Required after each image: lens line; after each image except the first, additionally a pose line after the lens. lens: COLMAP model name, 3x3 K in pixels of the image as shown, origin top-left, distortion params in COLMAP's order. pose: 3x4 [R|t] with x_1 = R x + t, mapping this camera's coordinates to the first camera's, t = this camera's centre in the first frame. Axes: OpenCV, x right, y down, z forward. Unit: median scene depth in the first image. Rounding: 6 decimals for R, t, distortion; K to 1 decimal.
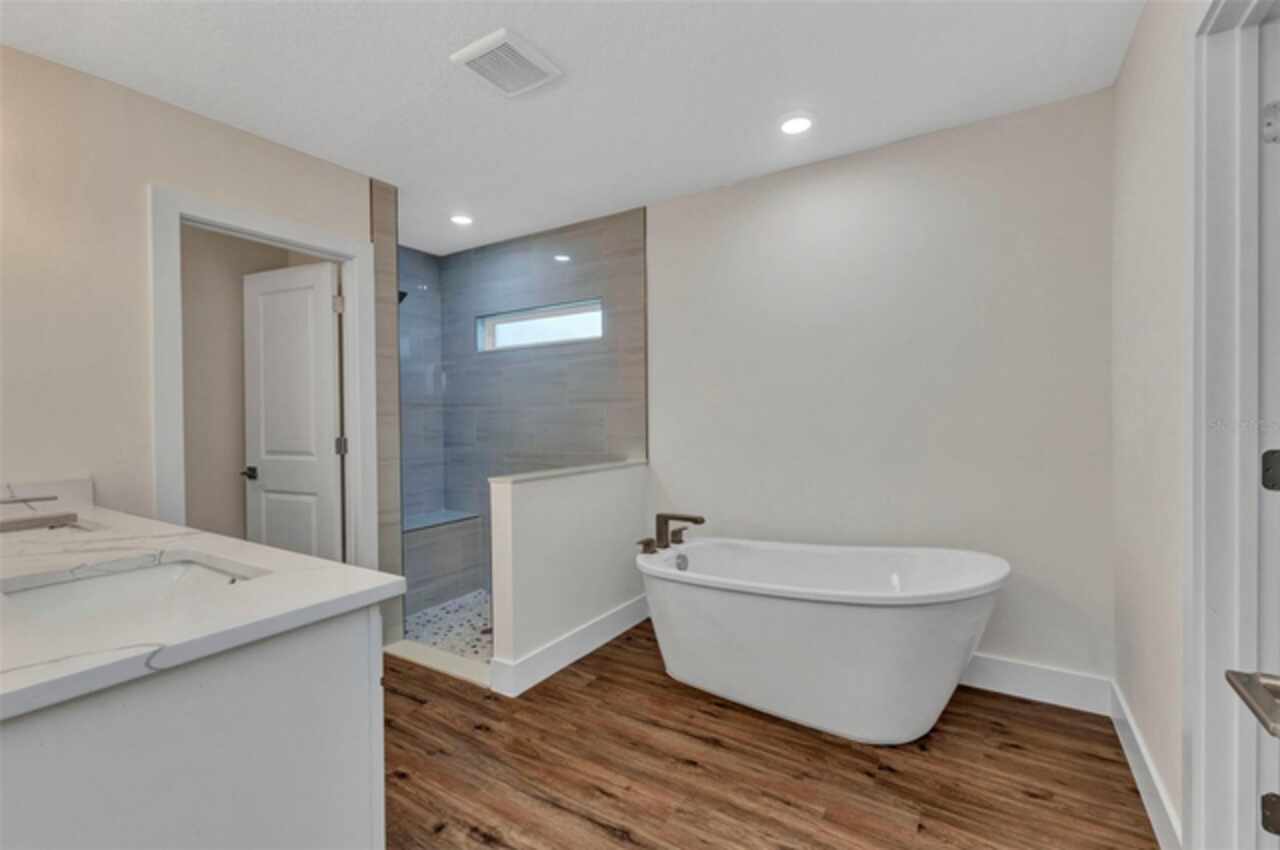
lens RADIAL K [[554.3, 0, 641.3], [0, 554.3, 424.4], [0, 0, 1]] dist [0.008394, -0.001964]
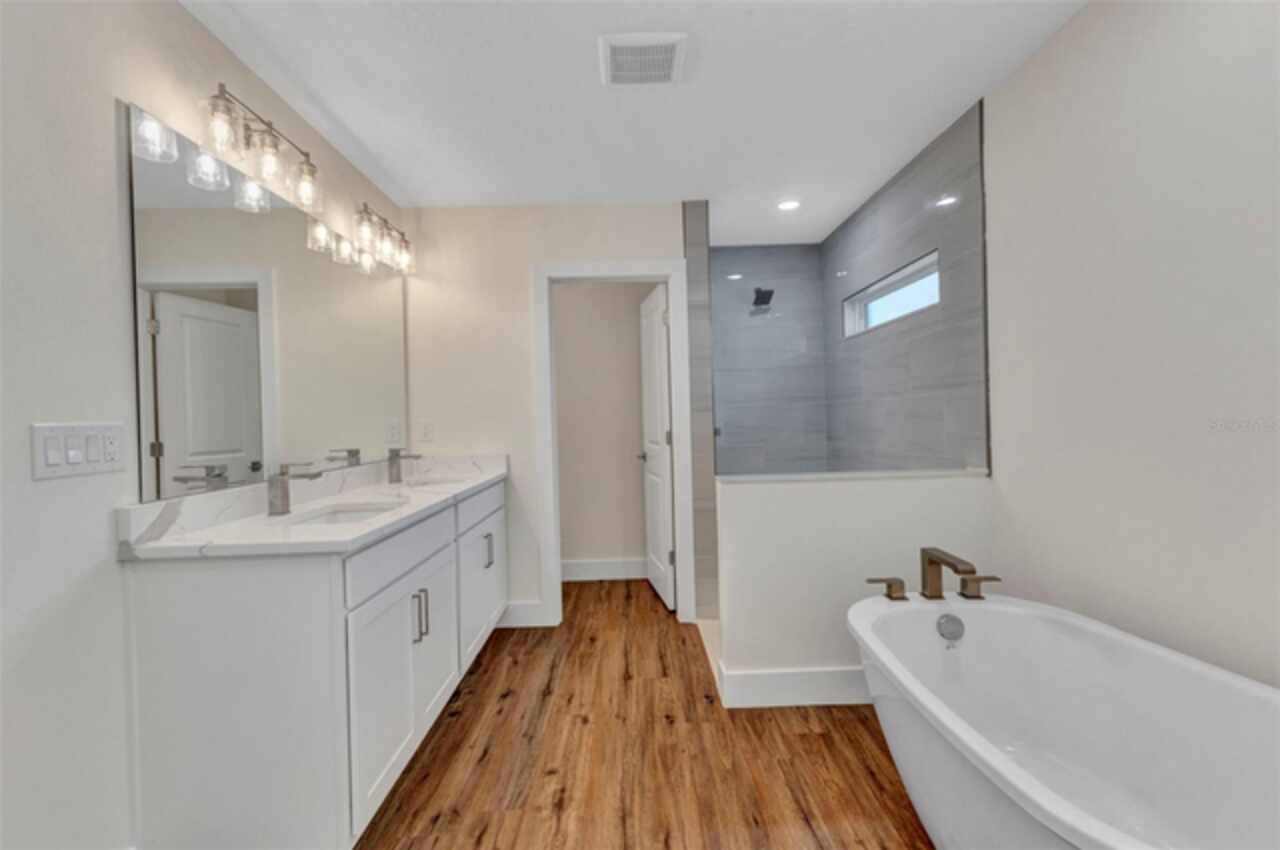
lens RADIAL K [[554.3, 0, 646.5], [0, 554.3, 423.1], [0, 0, 1]] dist [0.008394, -0.001964]
pose [[0.547058, 0.004320, -0.837083, 0.445314], [0.010928, 0.999865, 0.012302, -0.008411], [0.837023, -0.015878, 0.546937, 0.340963]]
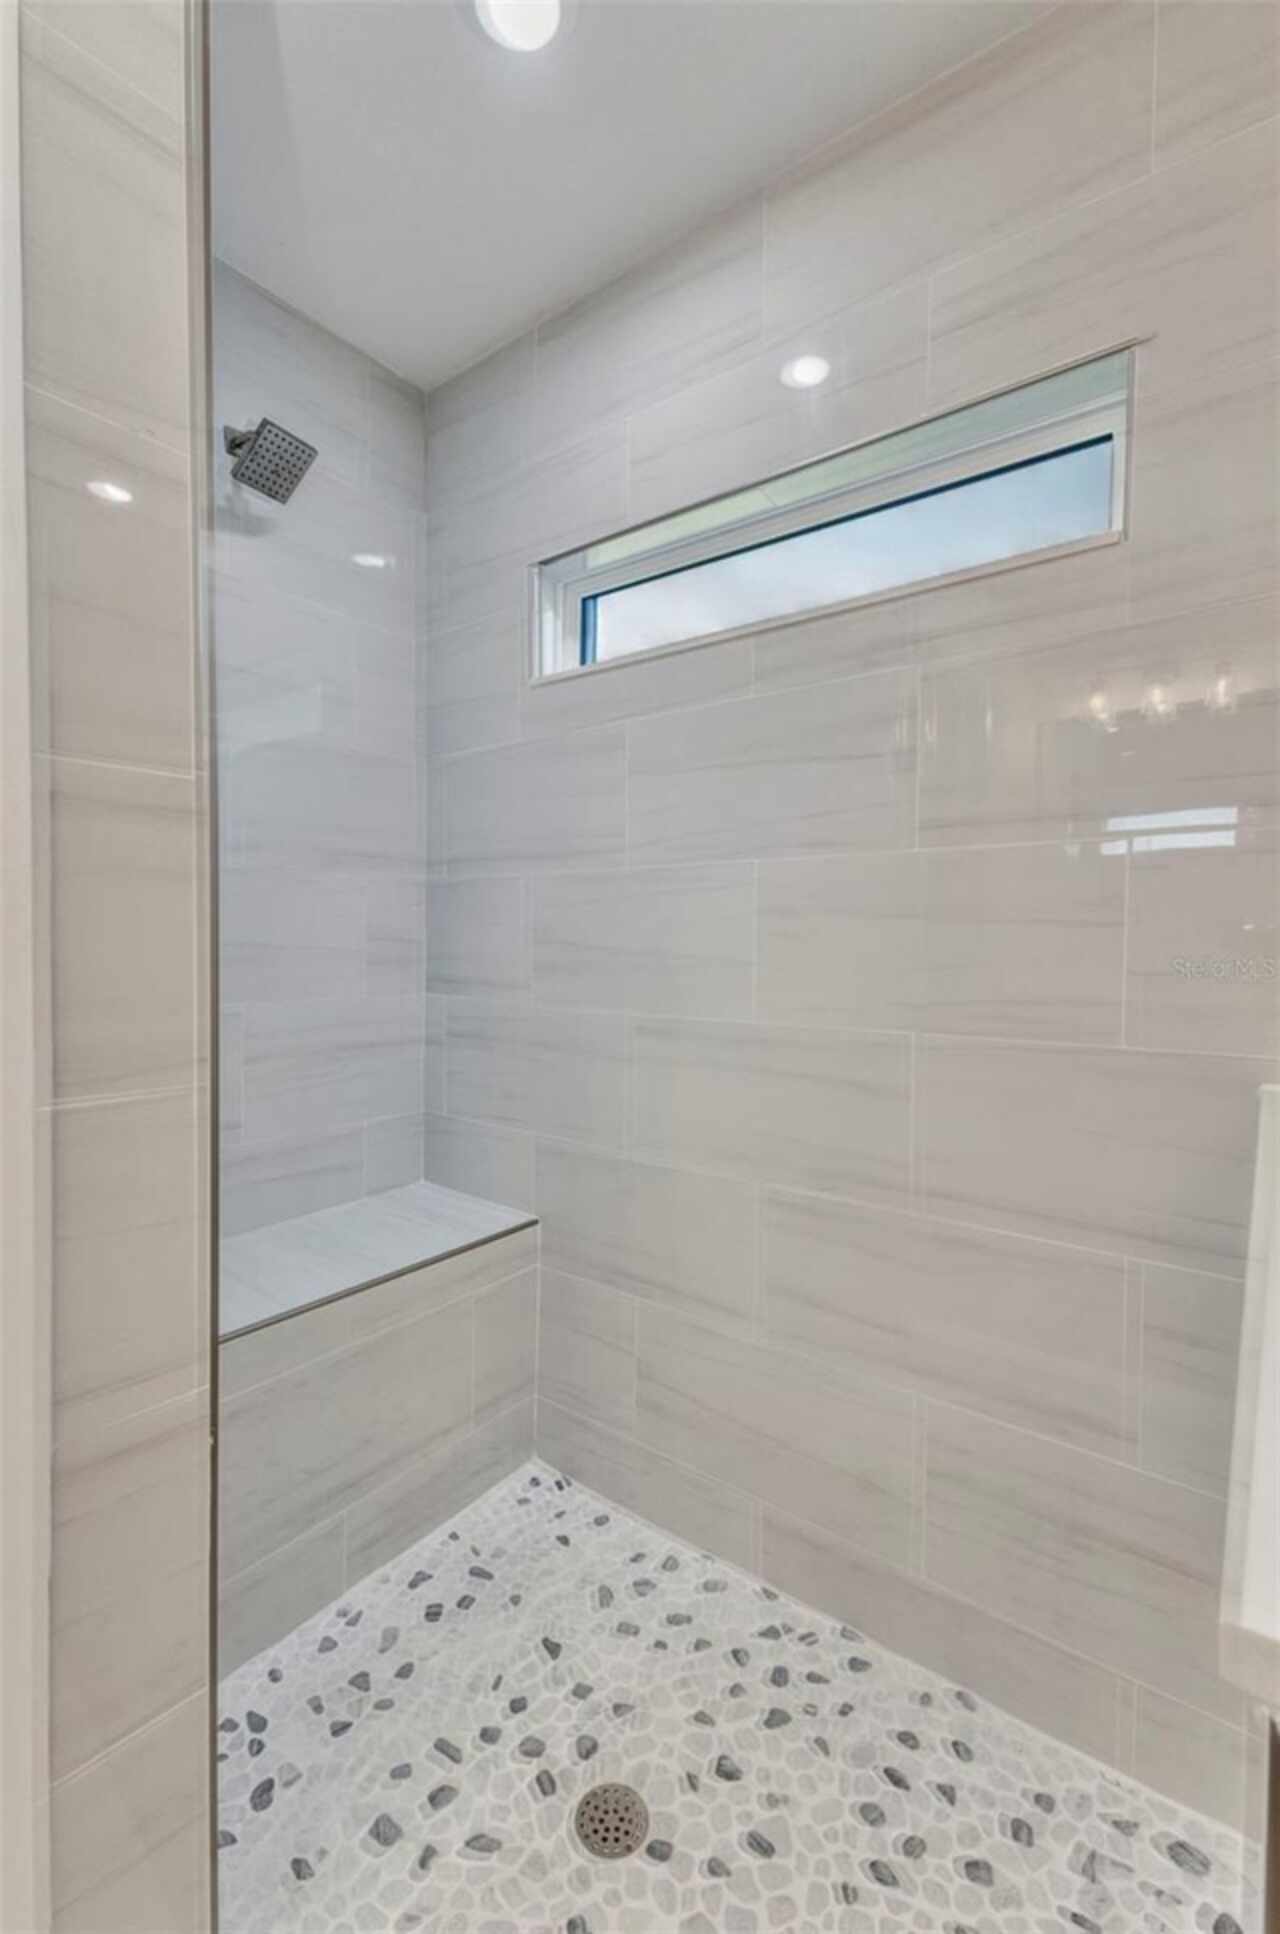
lens RADIAL K [[841.2, 0, 626.2], [0, 841.2, 962.7], [0, 0, 1]] dist [0.000213, -0.000641]
pose [[0.994698, 0.025764, -0.099557, -0.308214], [-0.023511, 0.999442, 0.023739, 0.017077], [0.100113, -0.021272, 0.994749, 0.844252]]
